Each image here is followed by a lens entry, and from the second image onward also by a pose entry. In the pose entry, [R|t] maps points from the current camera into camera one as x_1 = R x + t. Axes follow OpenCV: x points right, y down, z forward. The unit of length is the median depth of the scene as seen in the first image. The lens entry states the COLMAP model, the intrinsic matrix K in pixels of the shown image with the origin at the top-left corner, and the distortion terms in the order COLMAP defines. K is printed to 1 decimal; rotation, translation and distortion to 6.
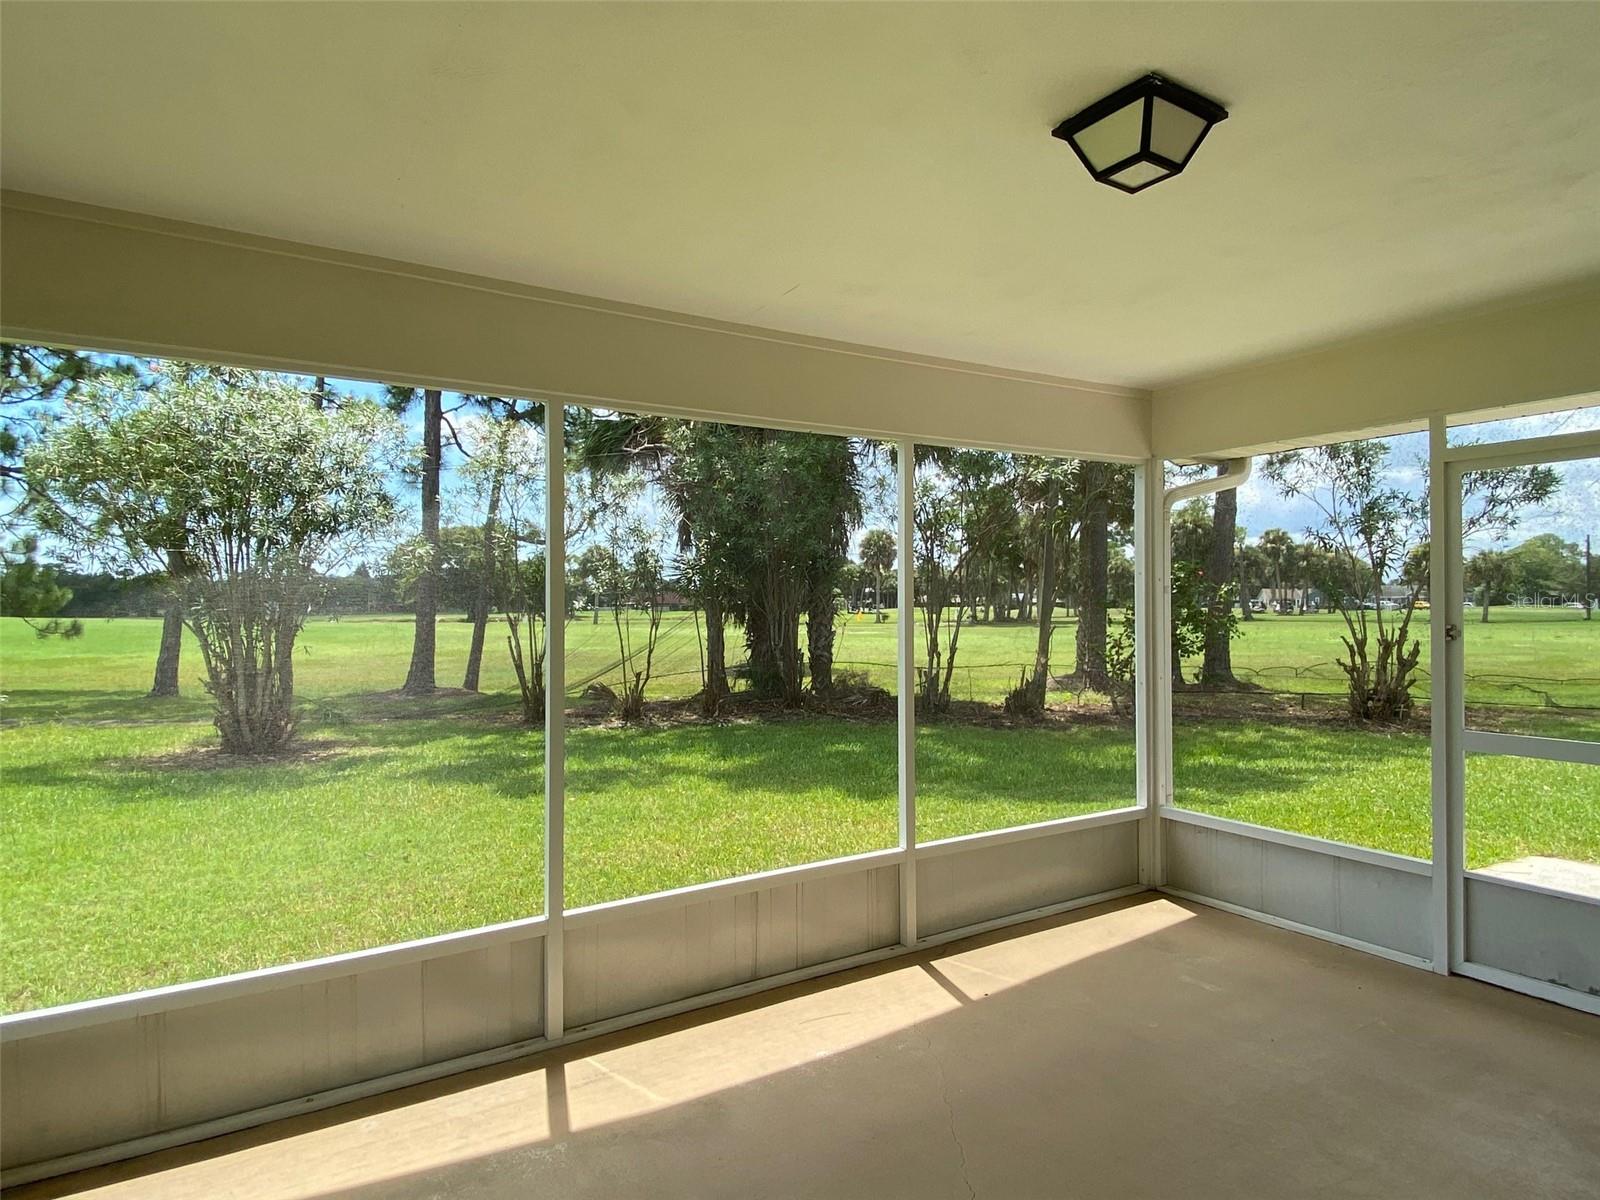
lens RADIAL K [[902.6, 0, 800.0], [0, 902.6, 600.0], [0, 0, 1]] dist [0.001581, 0.000002]
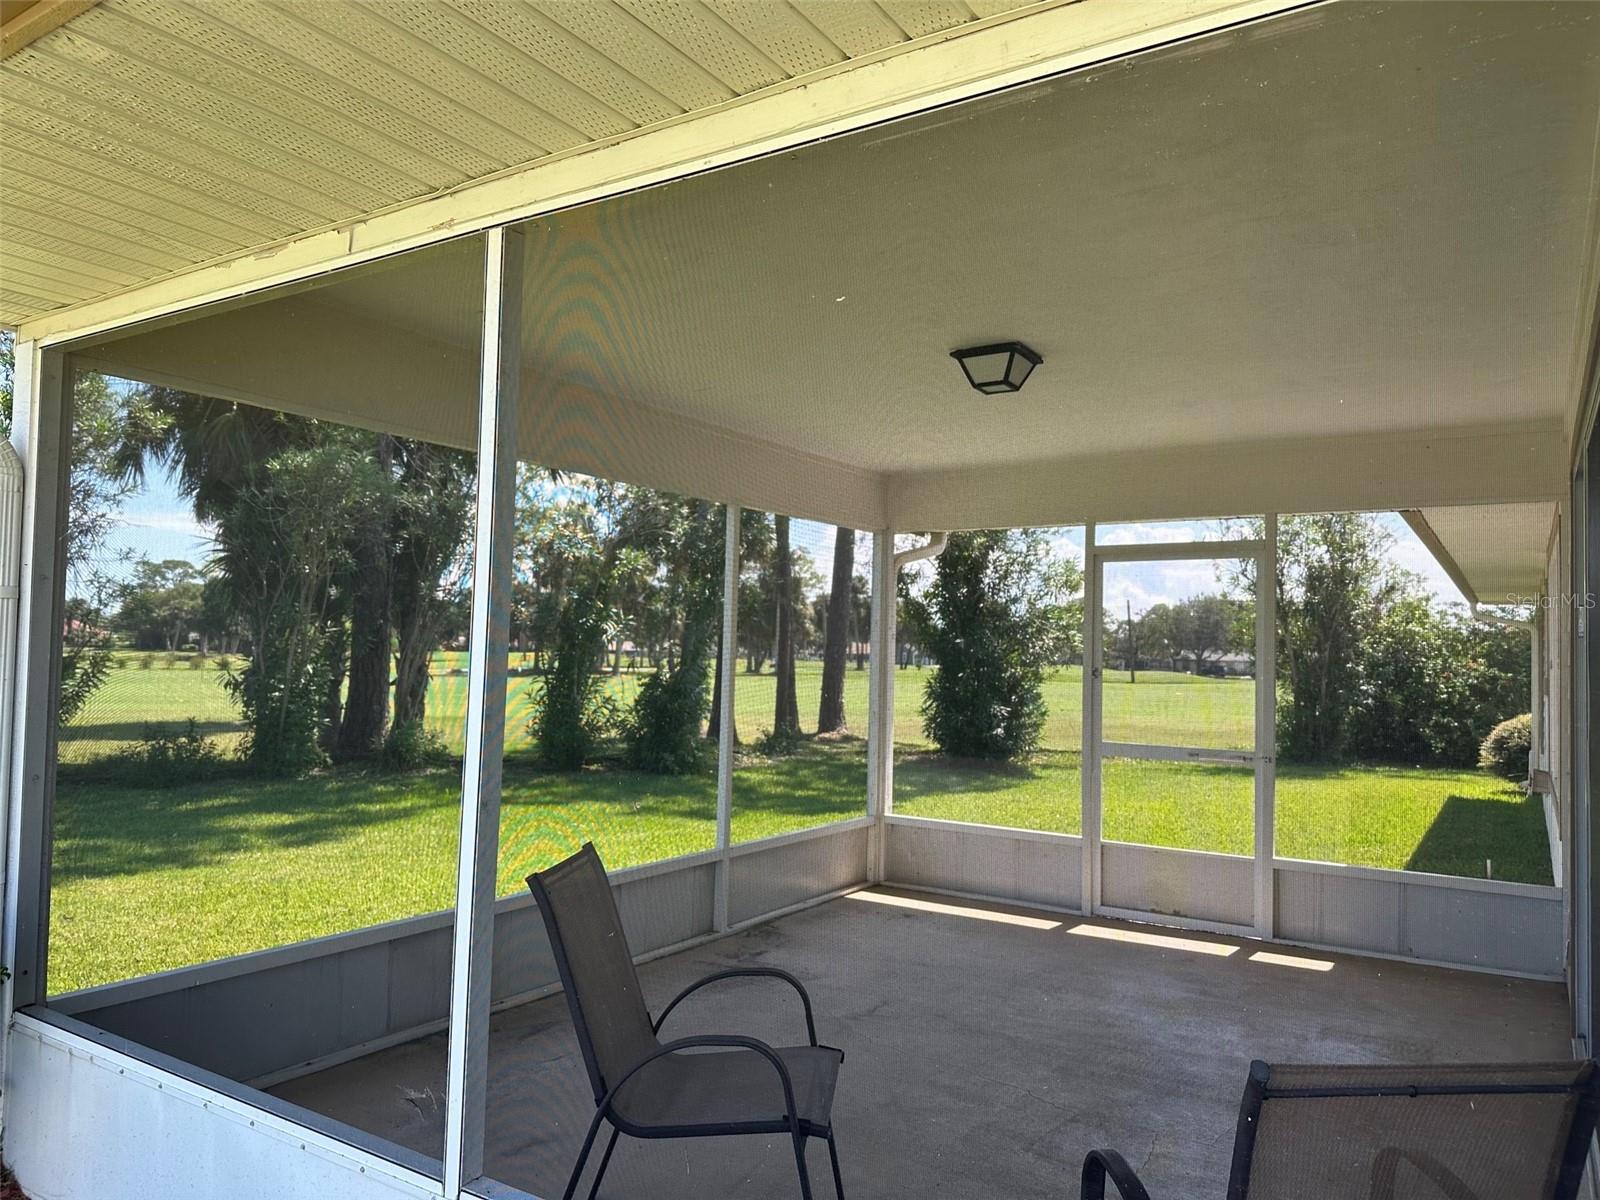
lens RADIAL K [[1111.8, 0, 800.0], [0, 1111.8, 600.0], [0, 0, 1]] dist [0.174046, 0.000047]
pose [[0.897381, 0.046895, 0.438758, -0.498895], [-0.030541, 0.998553, -0.044262, 0.014778], [-0.440198, 0.026320, 0.897515, -0.413212]]
